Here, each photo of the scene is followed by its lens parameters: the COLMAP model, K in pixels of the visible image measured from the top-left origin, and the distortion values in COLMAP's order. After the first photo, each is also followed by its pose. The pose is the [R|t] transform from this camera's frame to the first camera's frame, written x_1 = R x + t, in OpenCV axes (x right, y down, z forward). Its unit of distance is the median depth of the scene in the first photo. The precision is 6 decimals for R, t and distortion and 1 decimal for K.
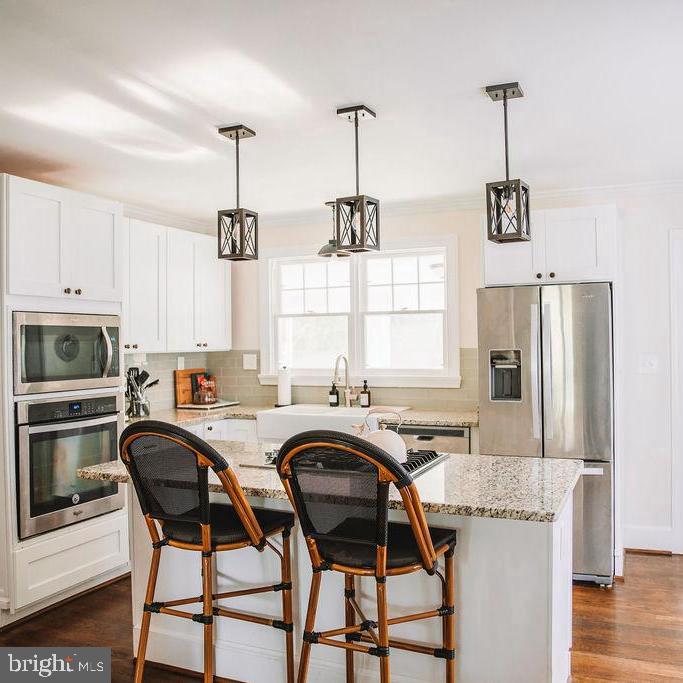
lens RADIAL K [[707.2, 0, 341.5], [0, 707.2, 341.5], [0, 0, 1]] dist [-0.099956, 0.018649]
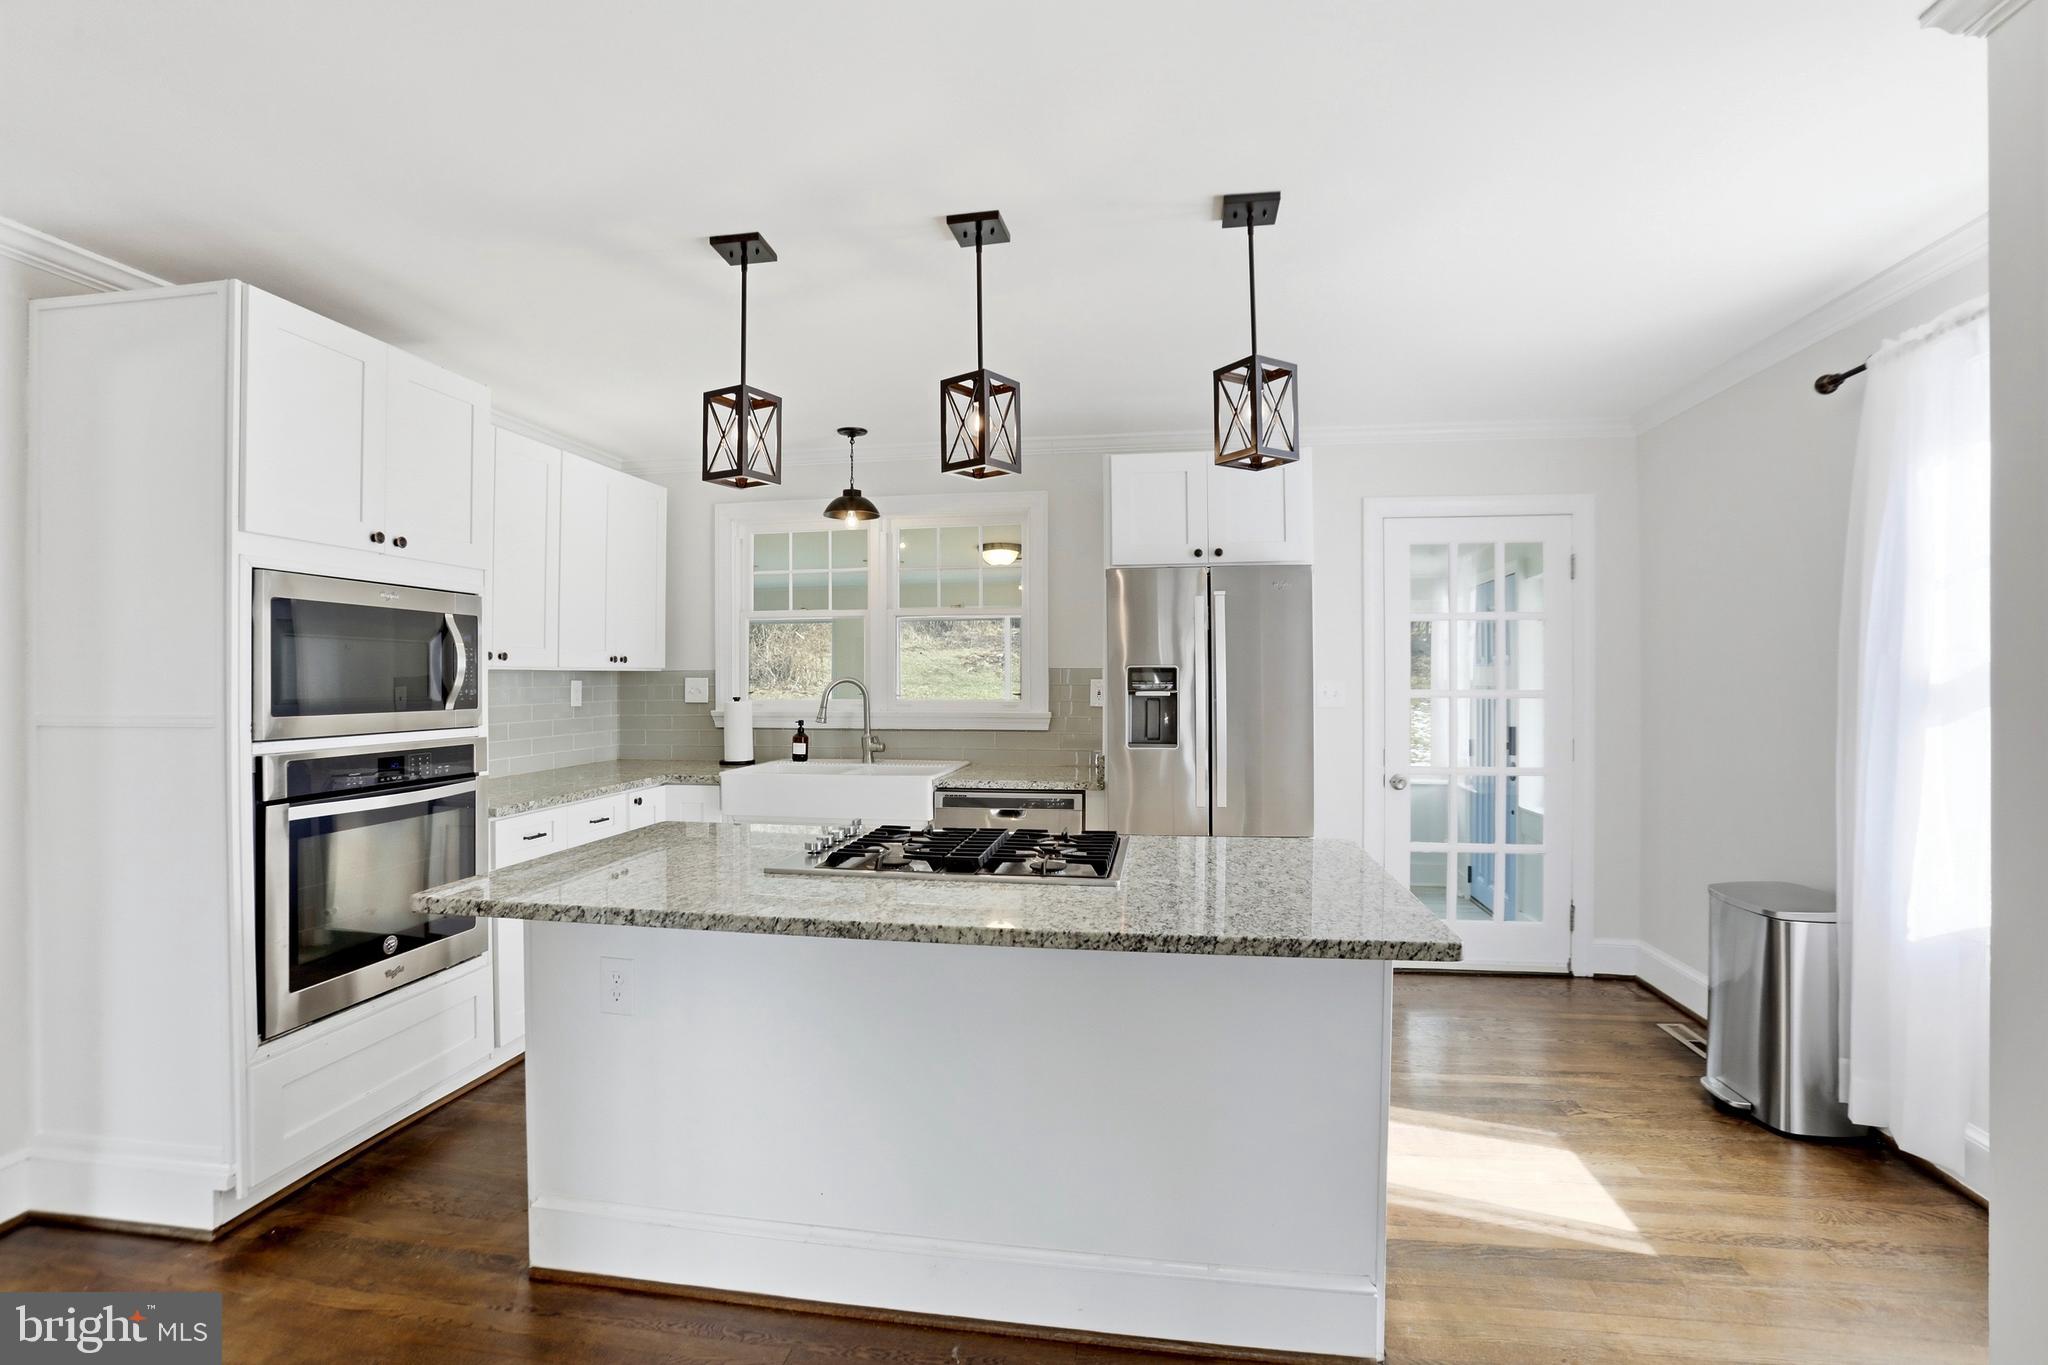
lens RADIAL K [[971.6, 0, 1029.2], [0, 971.6, 677.7], [0, 0, 1]] dist [-0.094989, 0.047382]
pose [[0.965302, 0.009427, 0.260965, -0.108706], [-0.009494, 0.999954, -0.001003, 0.025647], [-0.260963, -0.001510, 0.965348, 0.208807]]
